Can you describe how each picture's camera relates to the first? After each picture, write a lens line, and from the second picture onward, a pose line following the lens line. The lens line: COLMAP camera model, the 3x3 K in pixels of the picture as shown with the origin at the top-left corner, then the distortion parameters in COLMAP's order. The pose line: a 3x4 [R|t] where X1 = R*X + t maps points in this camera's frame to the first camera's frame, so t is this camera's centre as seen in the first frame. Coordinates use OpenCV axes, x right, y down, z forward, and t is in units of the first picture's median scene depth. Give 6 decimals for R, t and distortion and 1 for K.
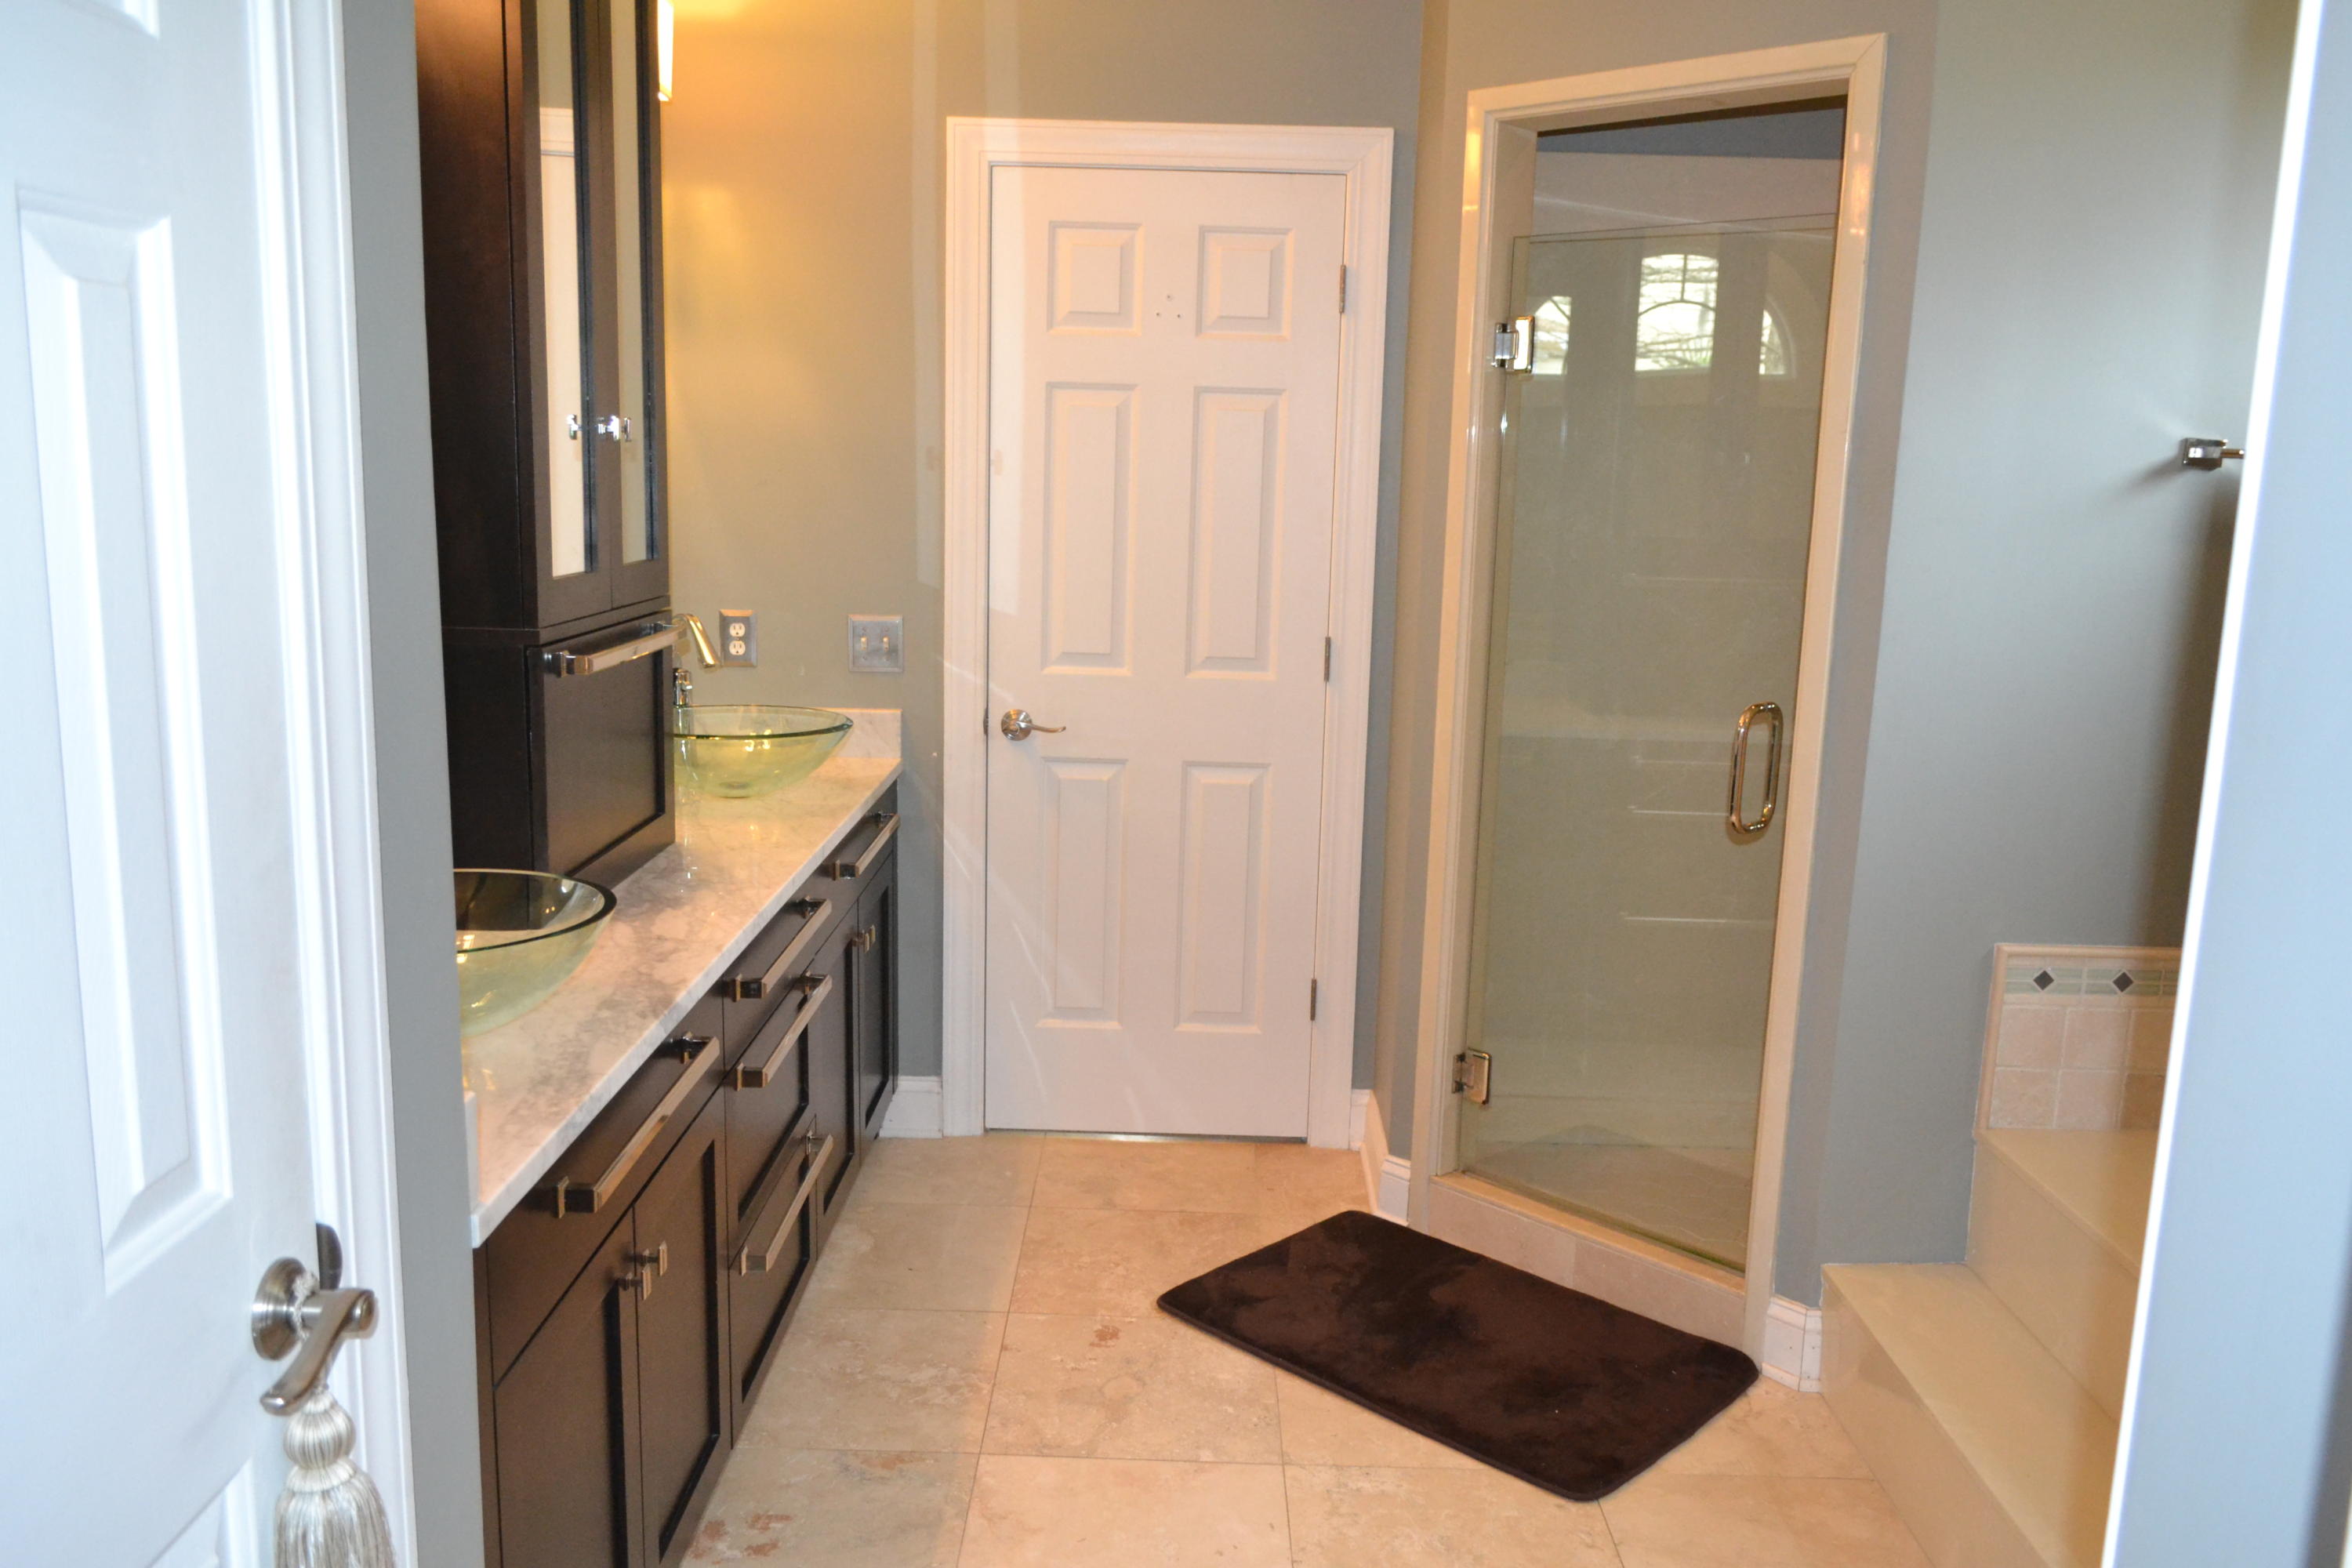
lens RADIAL K [[1850.7, 0, 1181.7], [0, 1850.7, 786.3], [0, 0, 1]] dist [-0.015791, 0.011109]
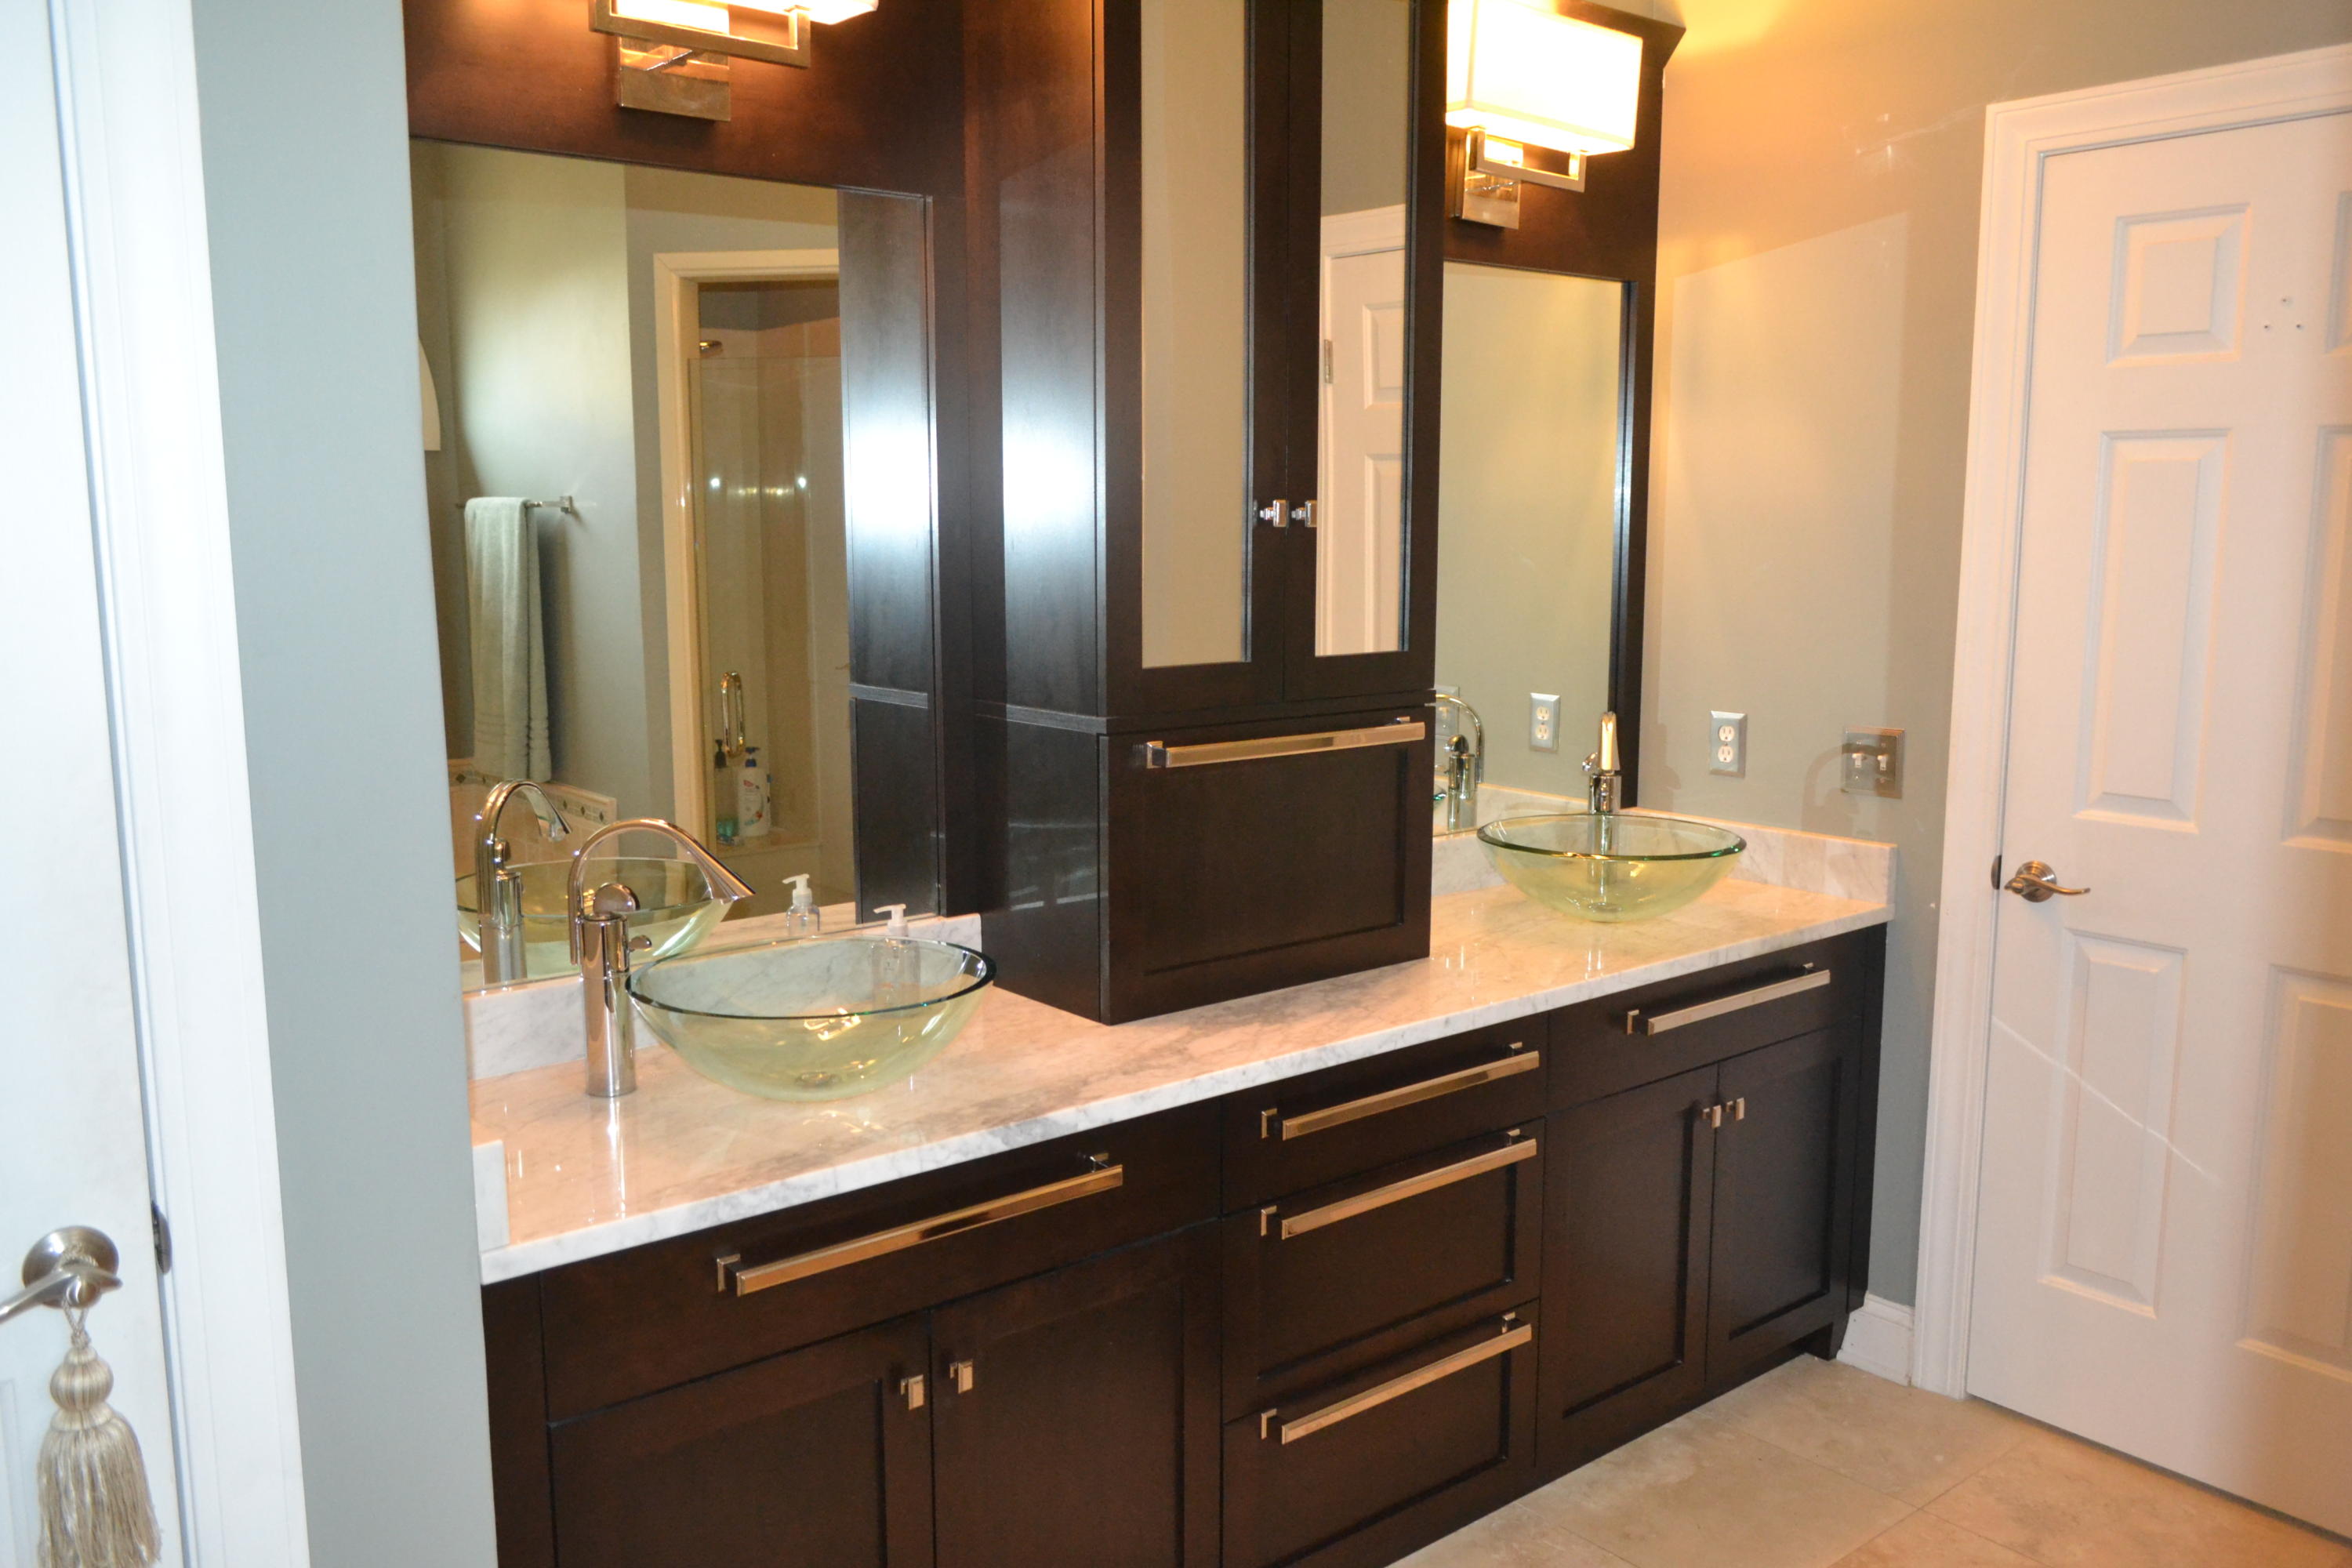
lens RADIAL K [[1850.7, 0, 1177.4], [0, 1850.7, 780.1], [0, 0, 1]] dist [-0.015791, 0.011109]
pose [[0.630542, 0.086117, -0.771363, 0.272404], [-0.120455, 0.992642, 0.012357, -0.041731], [0.766751, 0.085123, 0.636276, 0.244685]]
